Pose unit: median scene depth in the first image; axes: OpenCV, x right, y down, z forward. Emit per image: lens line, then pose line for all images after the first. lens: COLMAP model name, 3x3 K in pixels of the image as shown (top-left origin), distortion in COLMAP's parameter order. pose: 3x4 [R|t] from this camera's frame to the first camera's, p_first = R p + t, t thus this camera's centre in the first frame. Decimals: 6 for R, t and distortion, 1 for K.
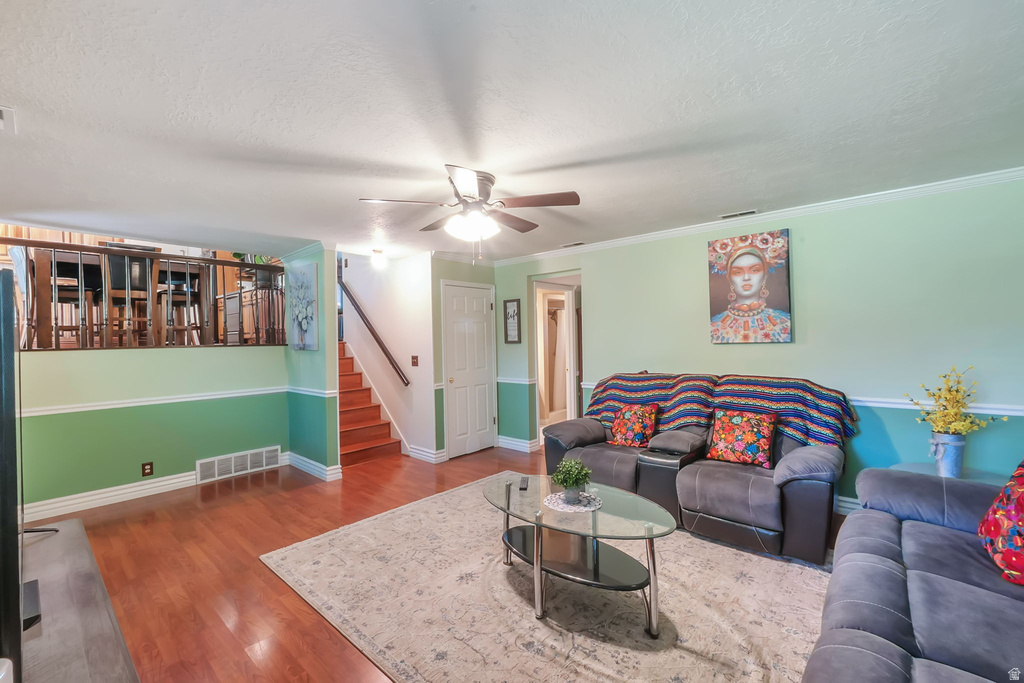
lens RADIAL K [[425.9, 0, 511.3], [0, 425.9, 345.0], [0, 0, 1]] dist [0.000295, 0.000038]
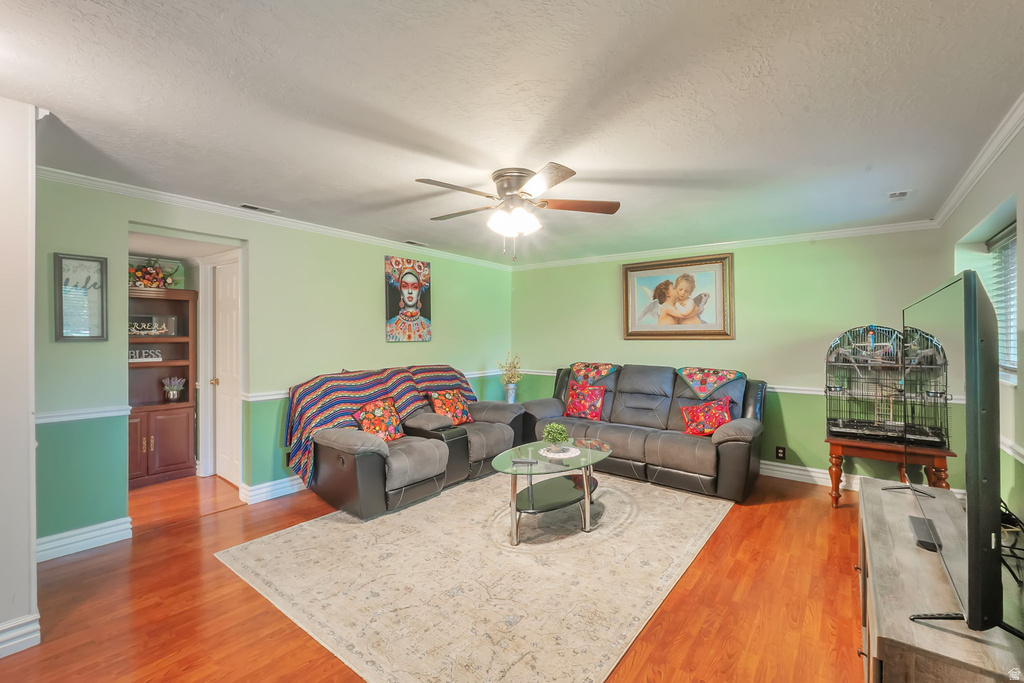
lens RADIAL K [[429.4, 0, 511.3], [0, 429.4, 338.1], [0, 0, 1]] dist [-0.000669, -0.000083]
pose [[-0.045584, 0.015101, 0.998846, -0.777233], [0.011977, 0.999822, -0.014569, 0.007736], [-0.998889, 0.011299, -0.045757, 0.750302]]
